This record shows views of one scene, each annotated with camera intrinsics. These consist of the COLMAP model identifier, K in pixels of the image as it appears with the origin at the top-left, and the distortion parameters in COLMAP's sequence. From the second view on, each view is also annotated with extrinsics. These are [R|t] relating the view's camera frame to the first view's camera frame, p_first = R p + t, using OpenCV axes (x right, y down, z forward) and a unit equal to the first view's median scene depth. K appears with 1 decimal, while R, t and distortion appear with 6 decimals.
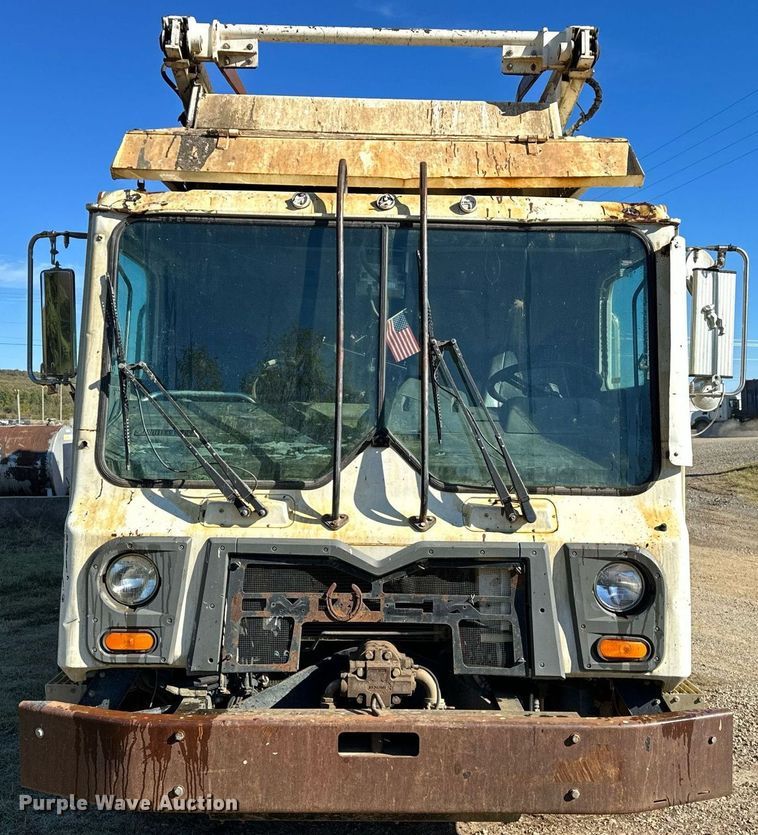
lens RADIAL K [[916.6, 0, 380.9], [0, 916.6, 432.6], [0, 0, 1]] dist [0.203774, -0.432006]
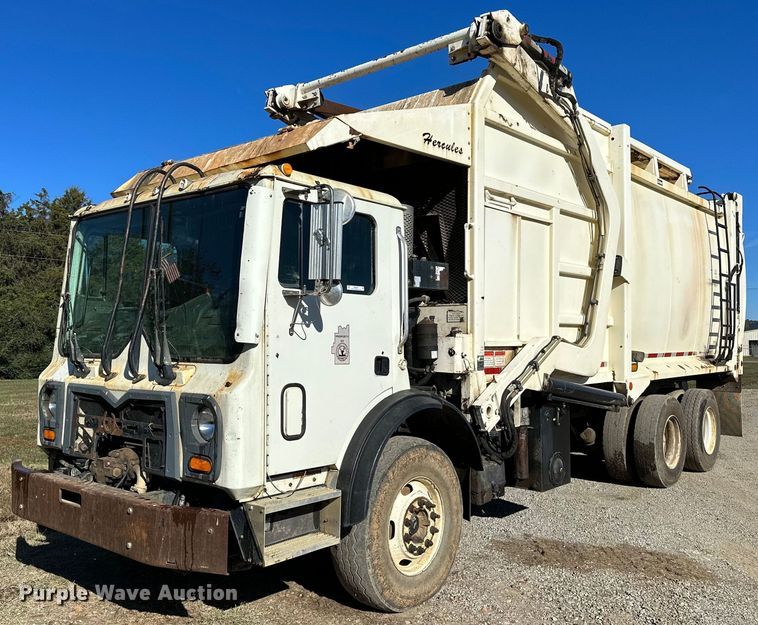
lens RADIAL K [[703.6, 0, 365.6], [0, 703.6, 333.8], [0, 0, 1]] dist [0.112605, -0.000524]
pose [[0.743088, -0.019363, -0.668913, 1.193858], [-0.010856, 0.999101, -0.040981, 0.064467], [0.669105, 0.037714, 0.742210, 0.307074]]
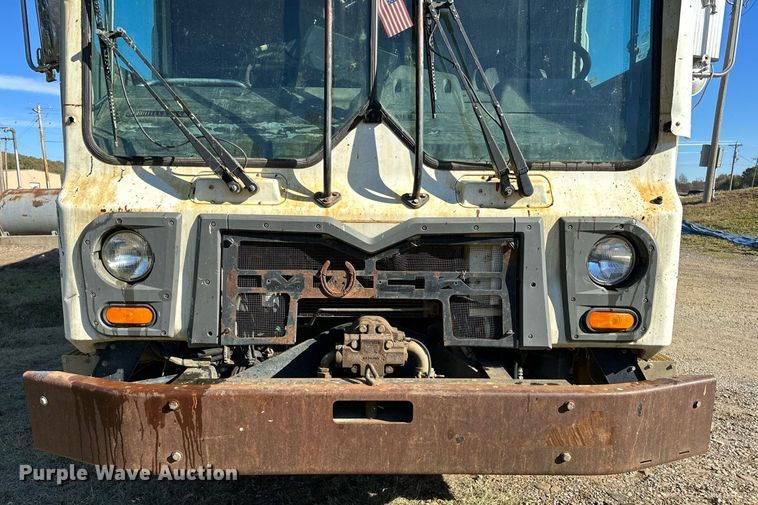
lens RADIAL K [[573.2, 0, 368.5], [0, 573.2, 306.6], [0, 0, 1]] dist [0.104578, -0.149315]
pose [[0.999966, -0.005680, -0.005986, -0.002481], [0.006665, 0.983618, 0.180144, 0.097436], [0.004865, -0.180178, 0.983622, 0.362781]]
